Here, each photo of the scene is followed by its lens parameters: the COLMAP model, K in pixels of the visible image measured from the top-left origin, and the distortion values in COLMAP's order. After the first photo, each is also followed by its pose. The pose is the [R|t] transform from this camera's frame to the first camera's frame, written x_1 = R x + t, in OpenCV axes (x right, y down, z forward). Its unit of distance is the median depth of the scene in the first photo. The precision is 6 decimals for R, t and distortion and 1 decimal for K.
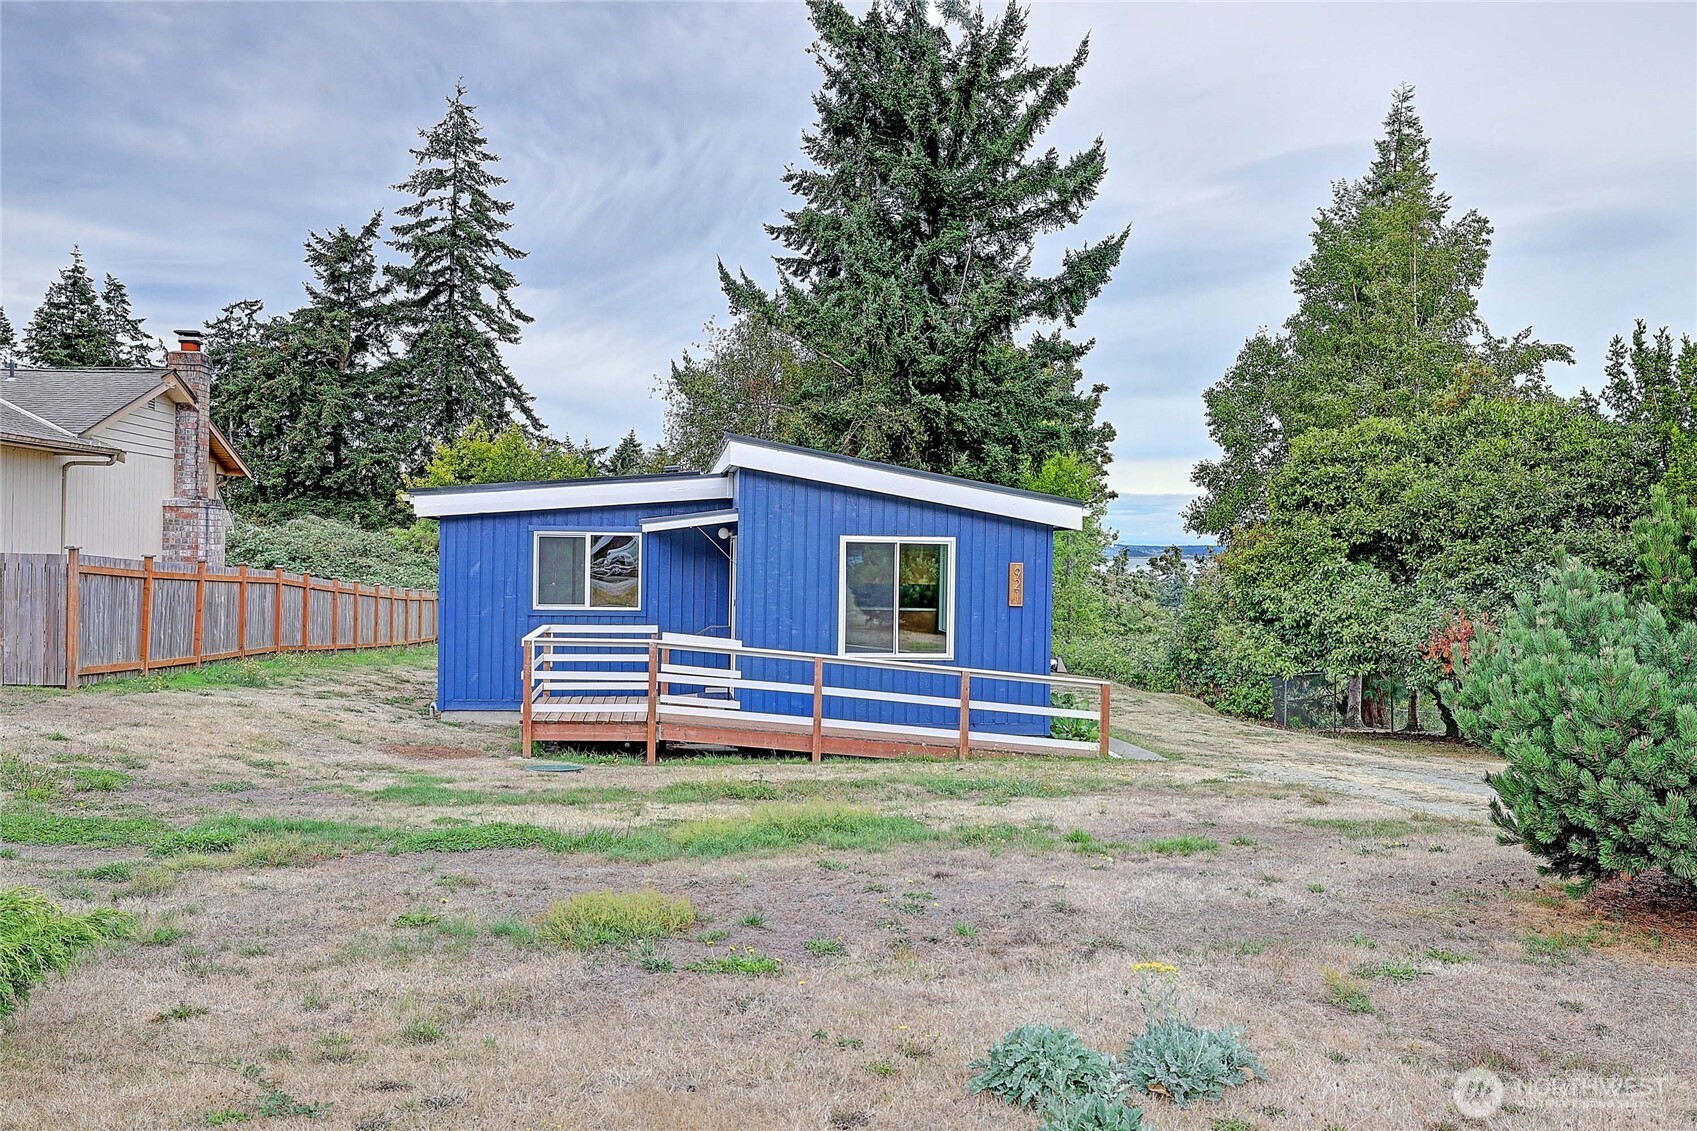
lens RADIAL K [[1260.1, 0, 849.4], [0, 1260.1, 562.8], [0, 0, 1]] dist [-0.011283, -0.002697]
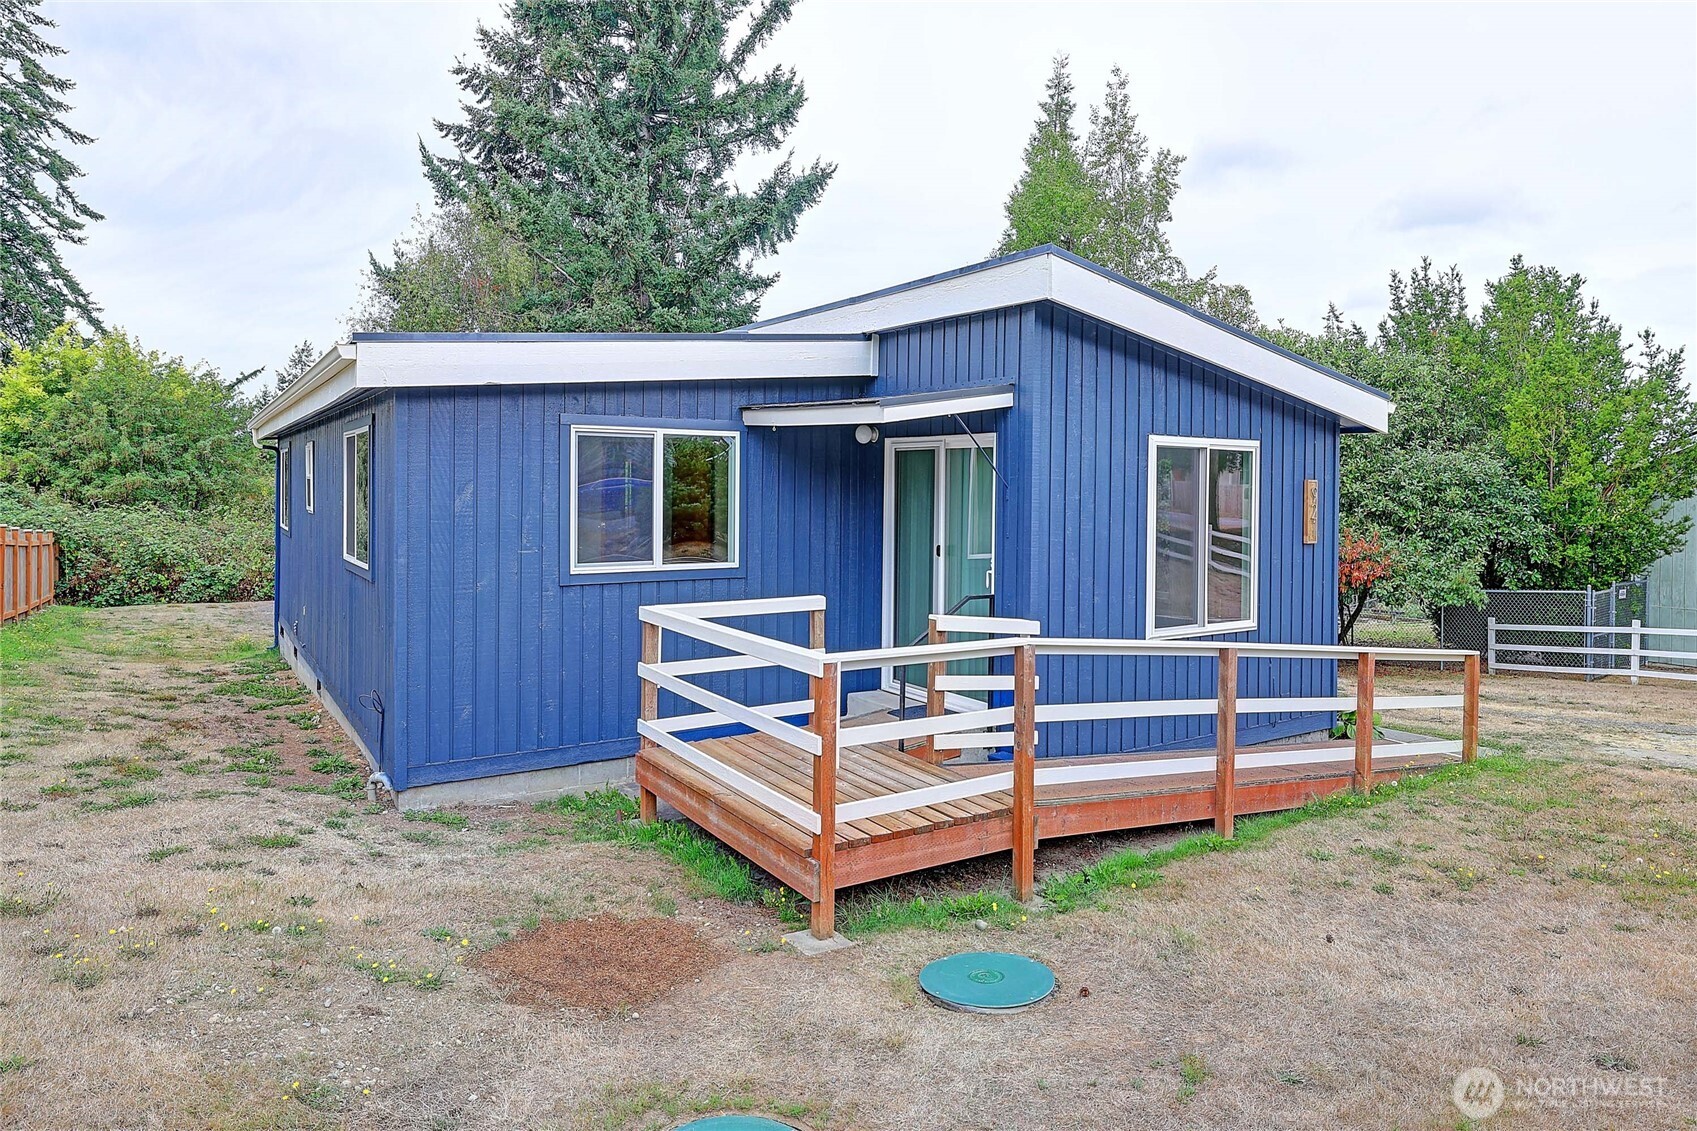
lens RADIAL K [[1086.7, 0, 835.8], [0, 1086.7, 514.5], [0, 0, 1]] dist [-0.007204, -0.008068]
pose [[0.926626, -0.017174, 0.375592, -0.095178], [0.009433, 0.999704, 0.022439, 0.000956], [-0.375866, -0.017249, 0.926513, 0.161718]]
